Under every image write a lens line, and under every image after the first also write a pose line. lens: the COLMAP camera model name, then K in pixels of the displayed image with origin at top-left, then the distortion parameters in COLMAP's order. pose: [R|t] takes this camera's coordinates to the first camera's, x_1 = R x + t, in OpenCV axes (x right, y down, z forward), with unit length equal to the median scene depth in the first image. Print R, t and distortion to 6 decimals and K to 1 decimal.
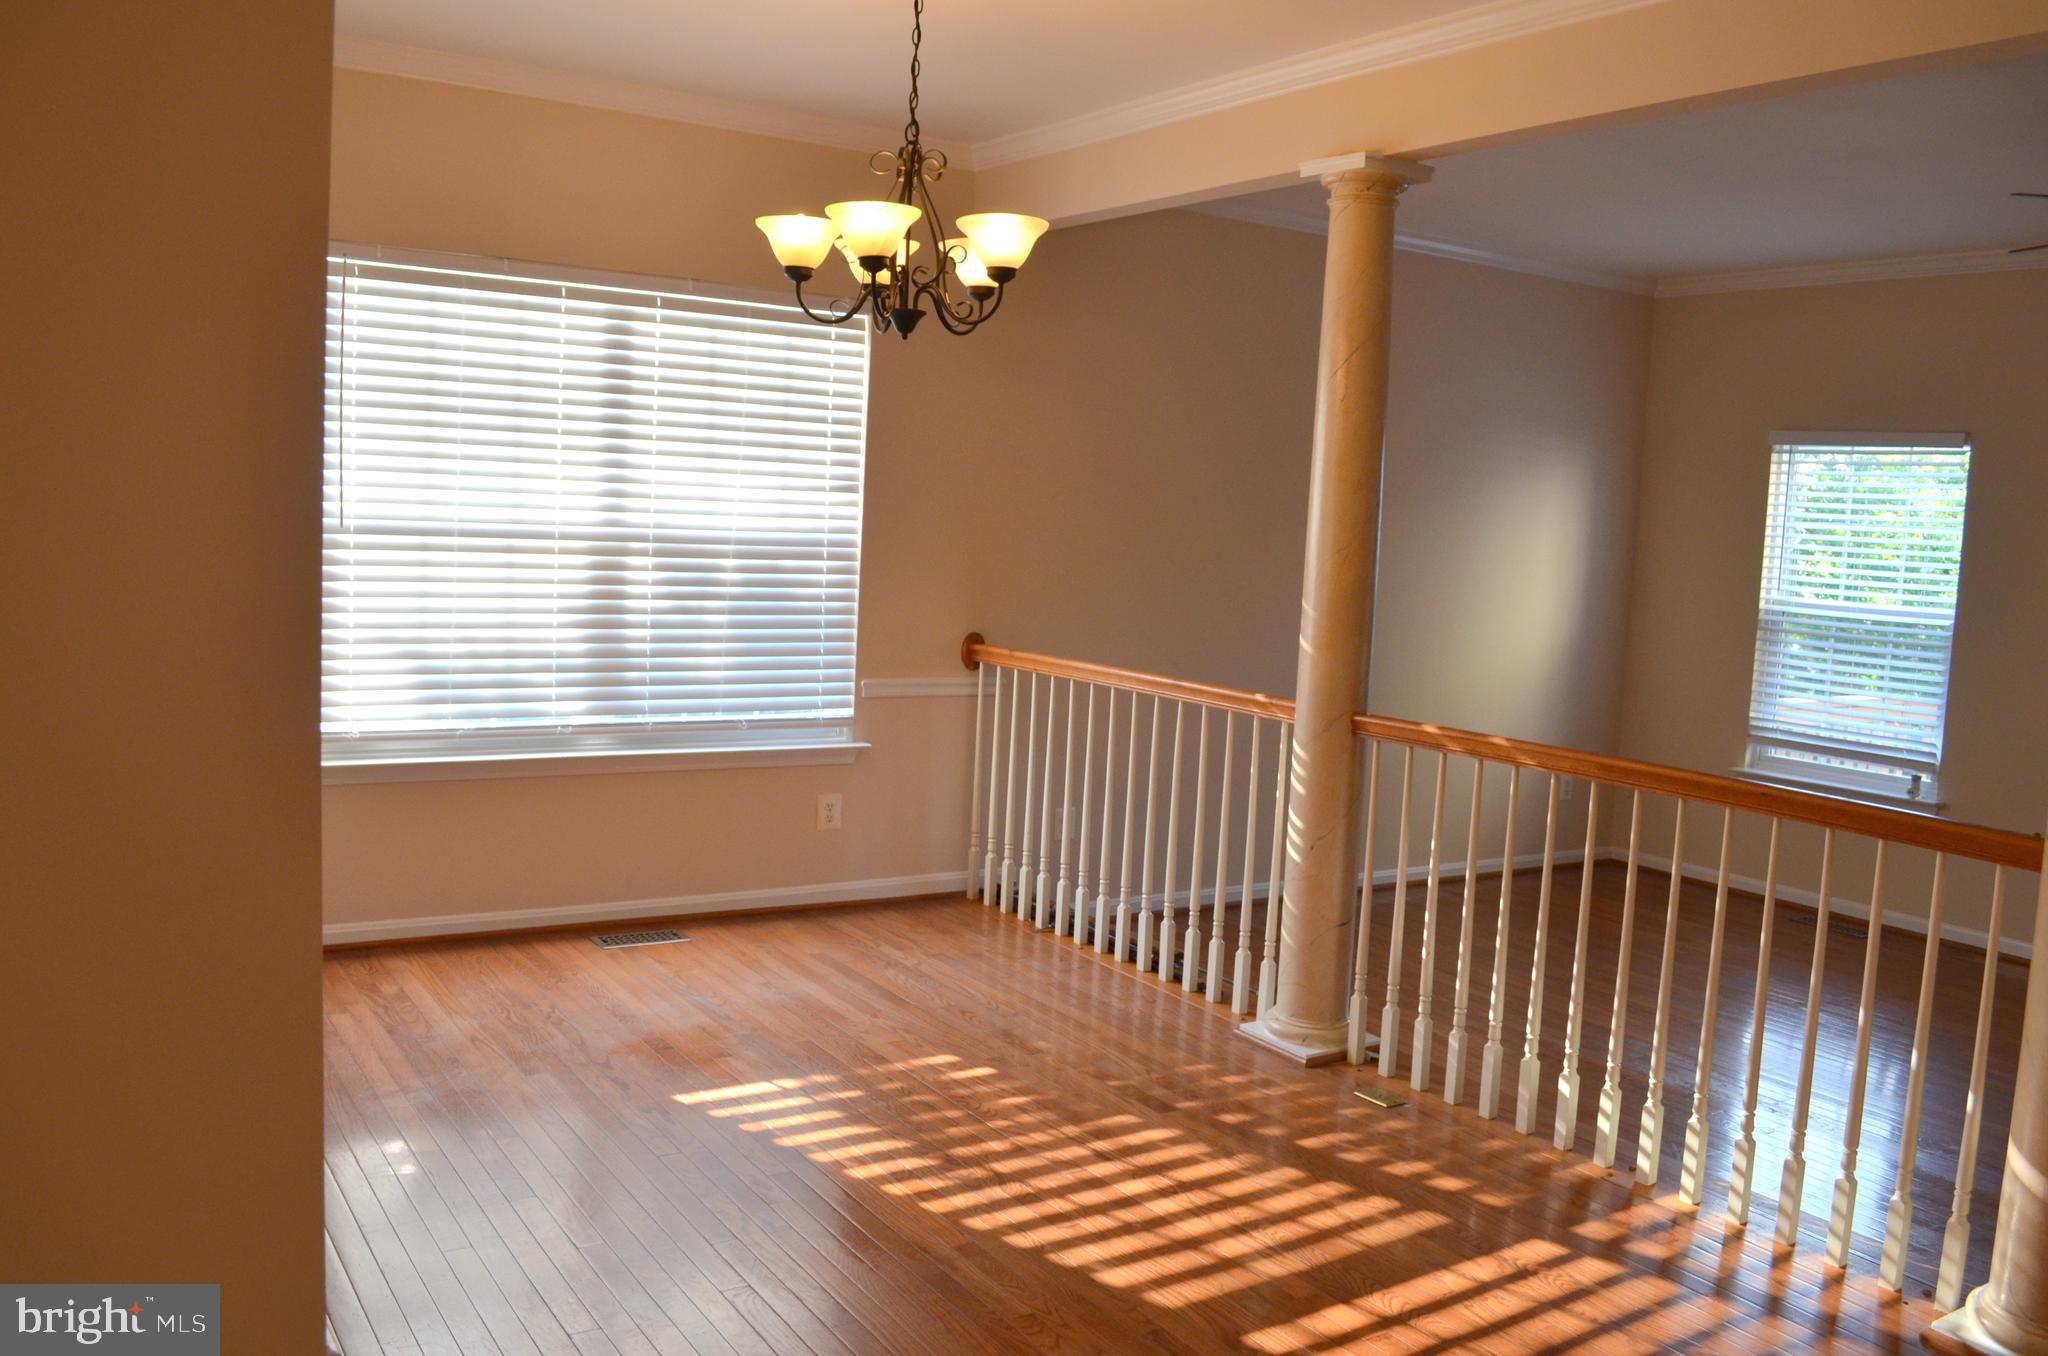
lens RADIAL K [[1650.1, 0, 1047.0], [0, 1650.1, 680.5], [0, 0, 1]] dist [-0.082262, 0.012017]
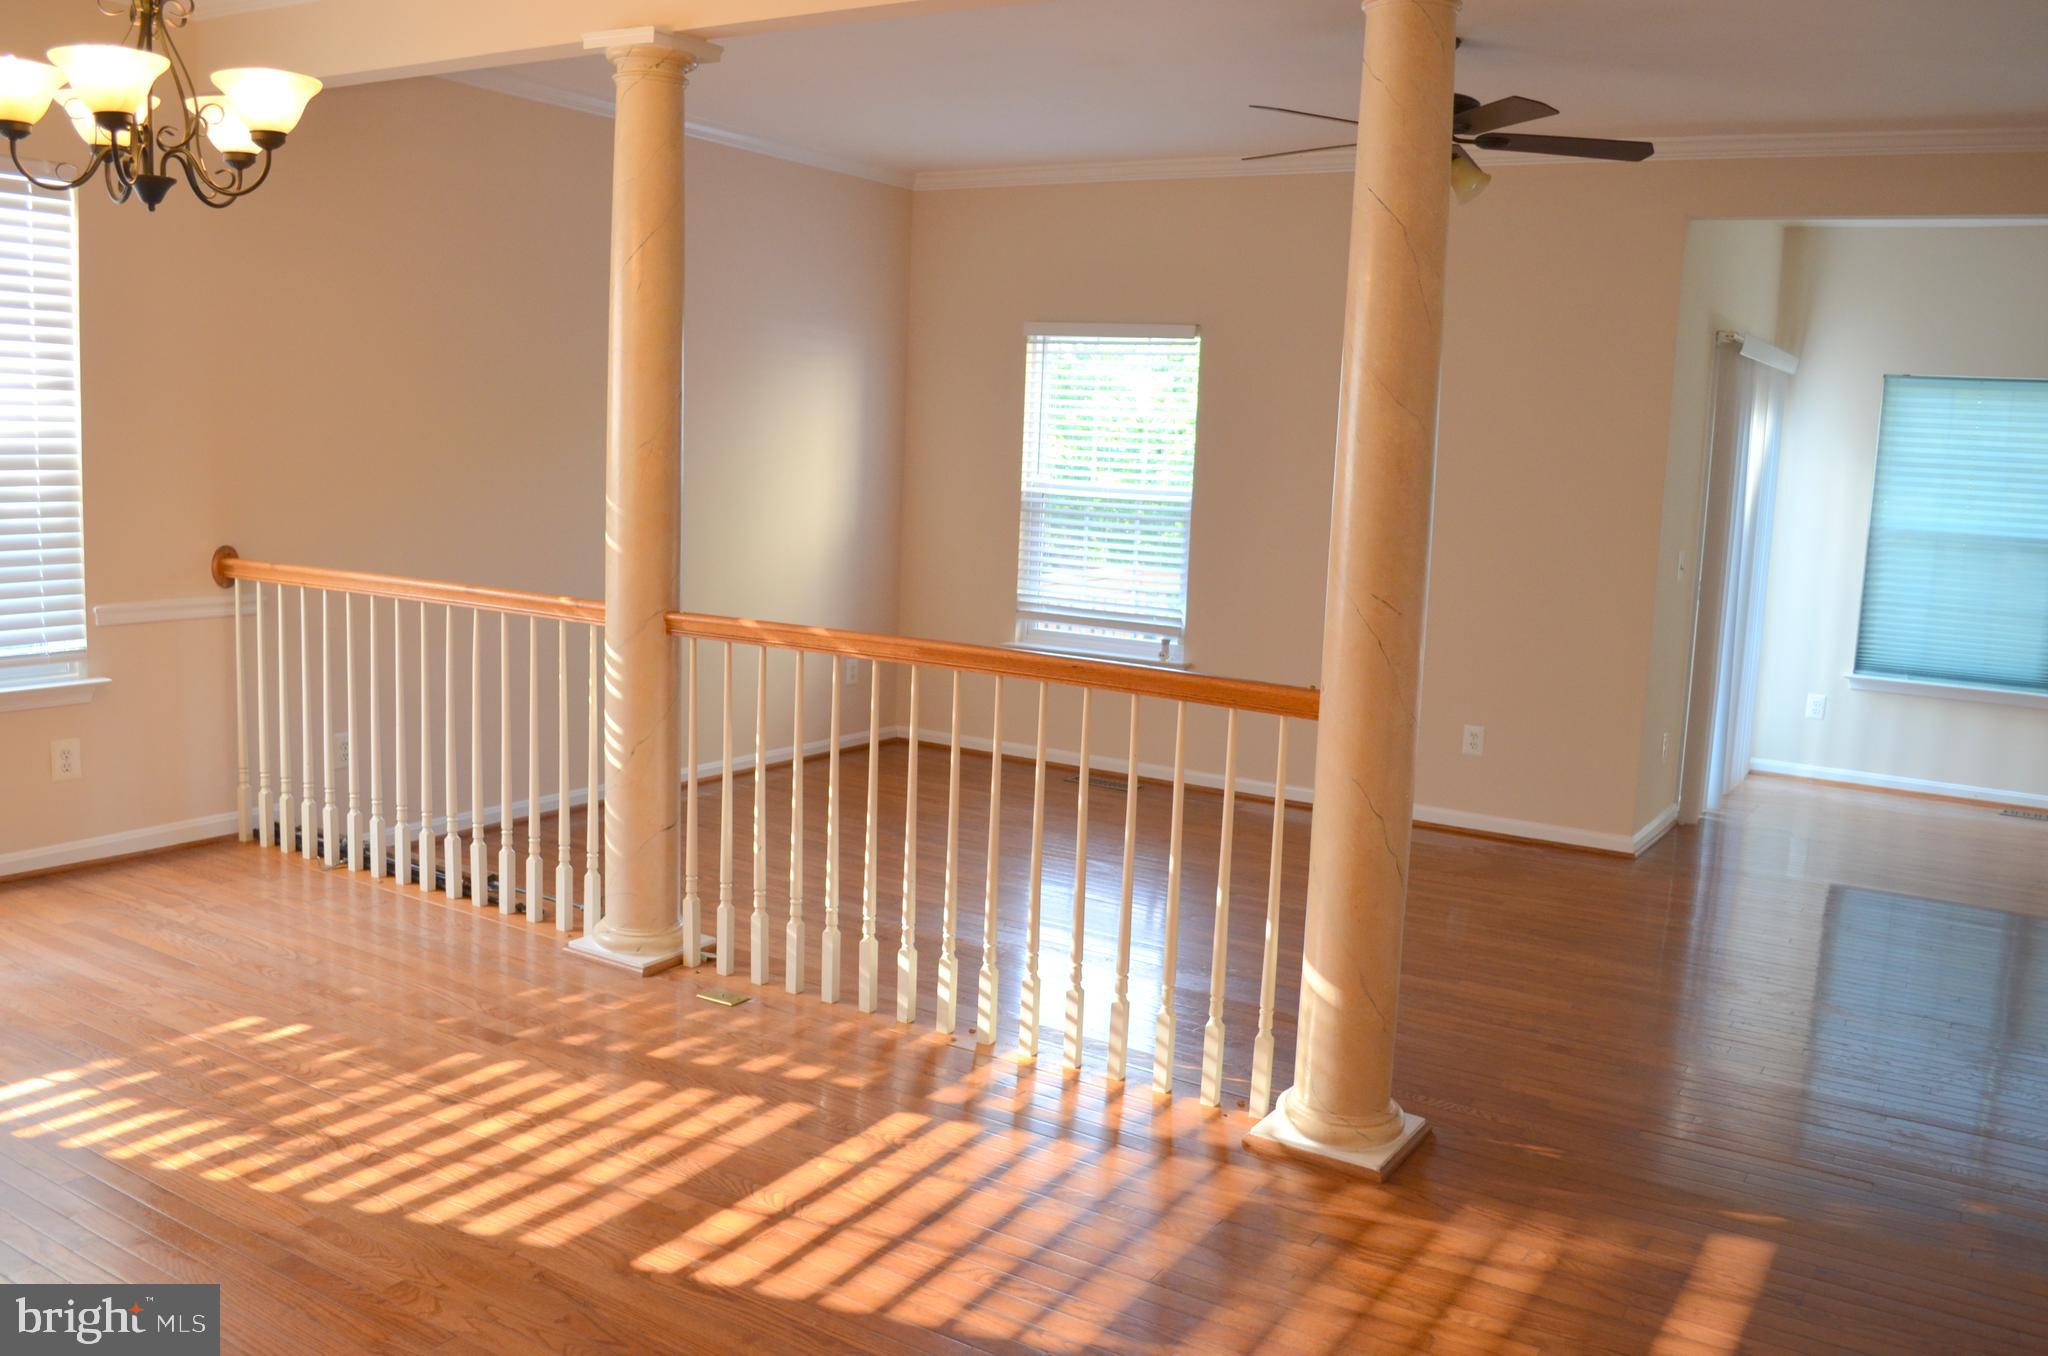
lens RADIAL K [[1660.6, 0, 1024.0], [0, 1660.6, 678.0], [0, 0, 1]] dist [-0.079719, 0.008639]
pose [[0.906788, -0.072279, 0.415345, -0.032223], [0.046046, 0.996280, 0.072846, -0.002790], [-0.419065, -0.046931, 0.906743, 0.021320]]
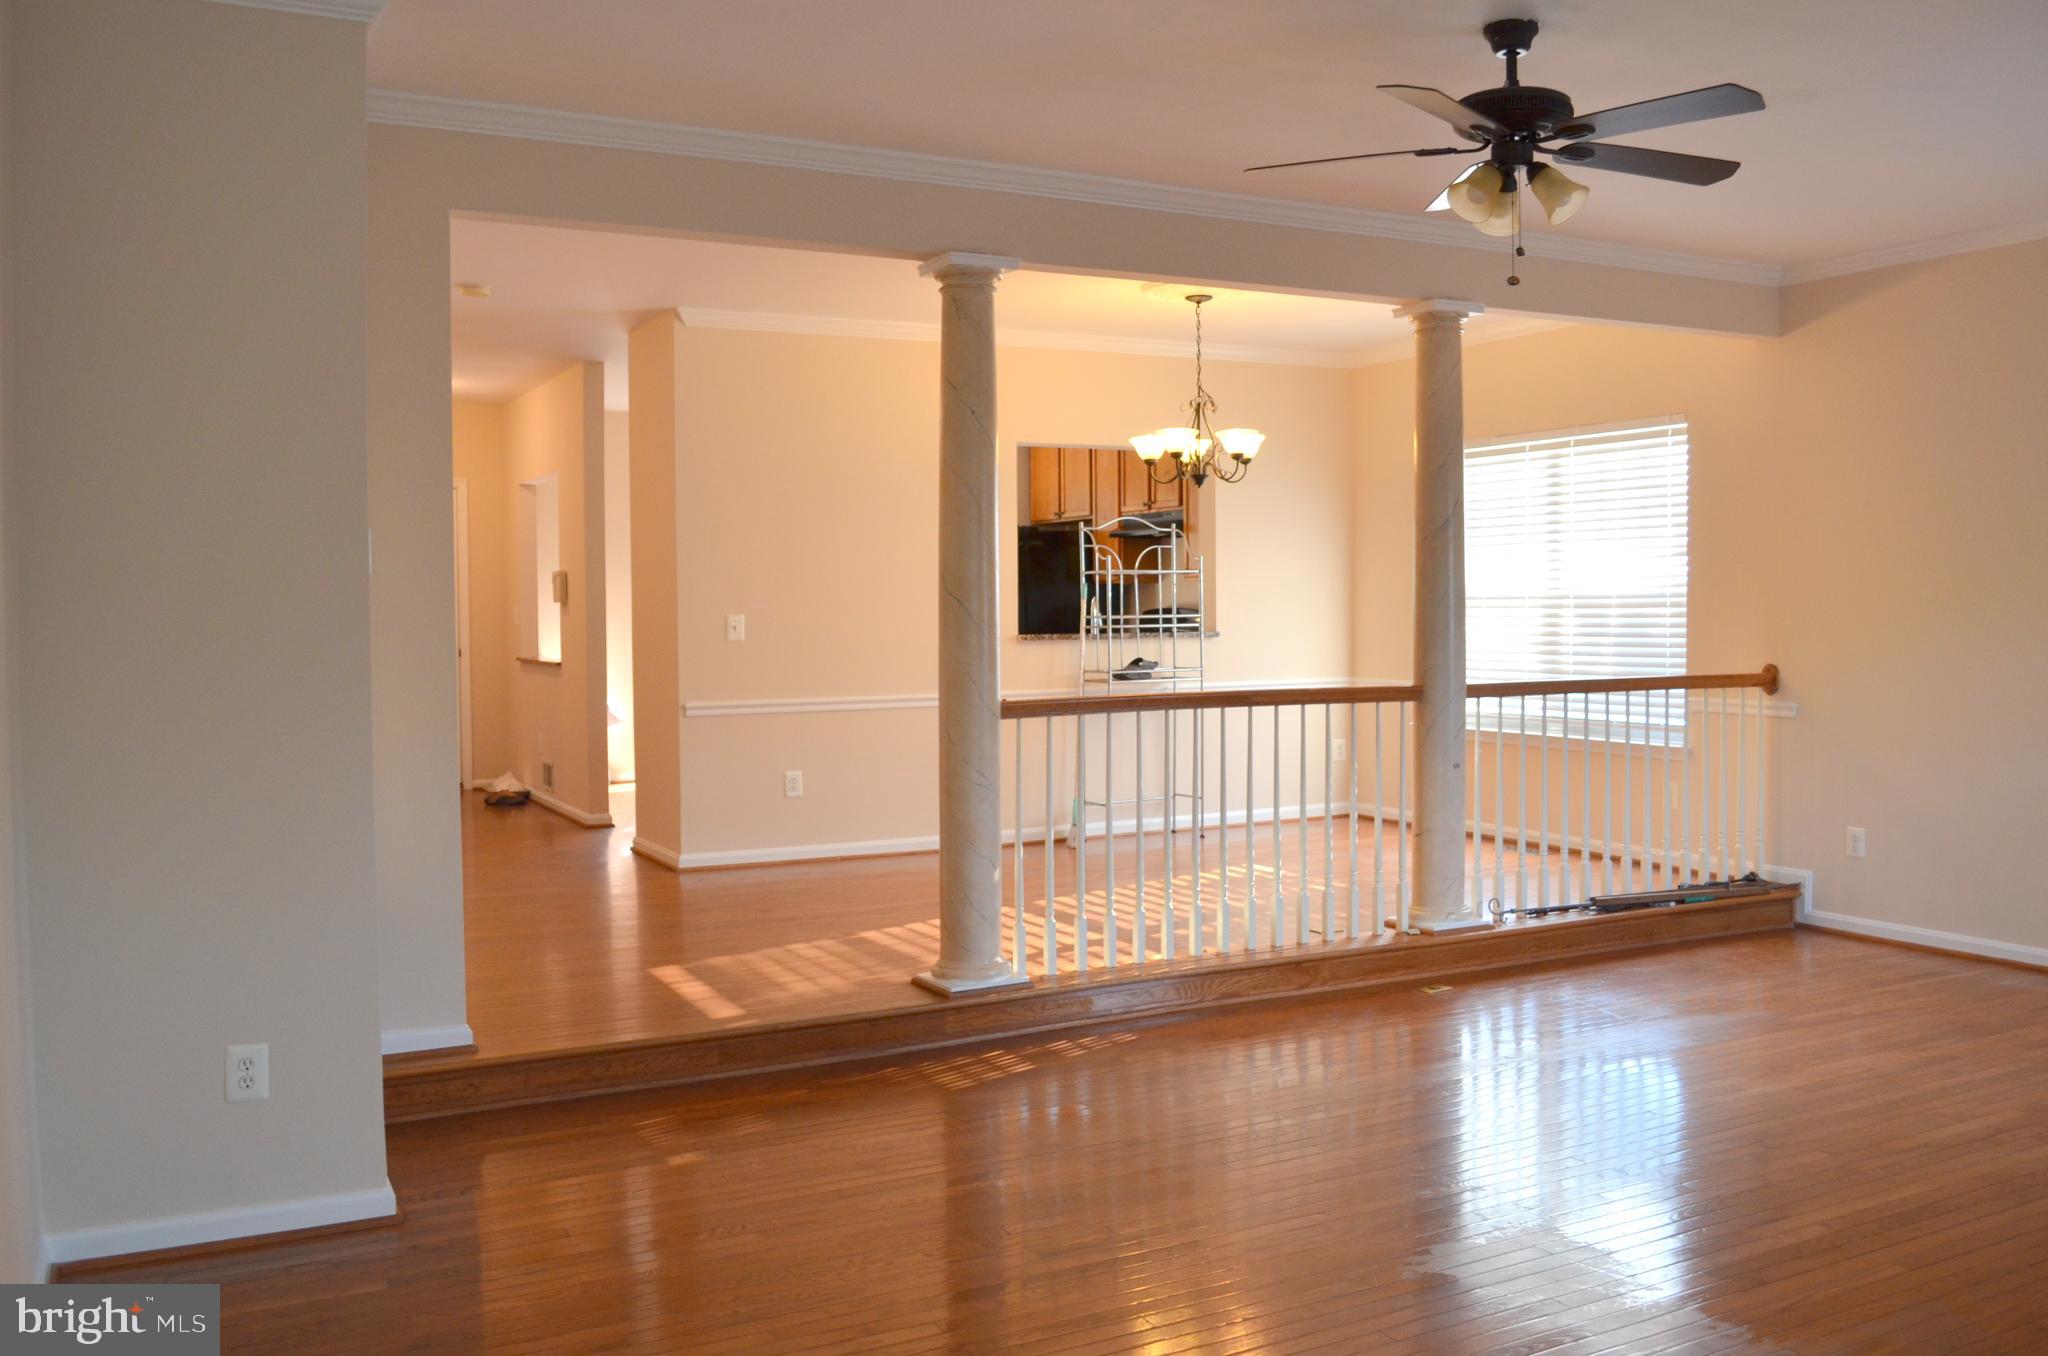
lens RADIAL K [[1660.6, 0, 1024.0], [0, 1660.6, 678.0], [0, 0, 1]] dist [-0.079719, 0.008639]
pose [[-0.115305, -0.008833, -0.993291, 1.637140], [-0.096531, 0.995327, 0.002354, 0.041876], [0.988629, 0.096155, -0.115619, 0.829729]]
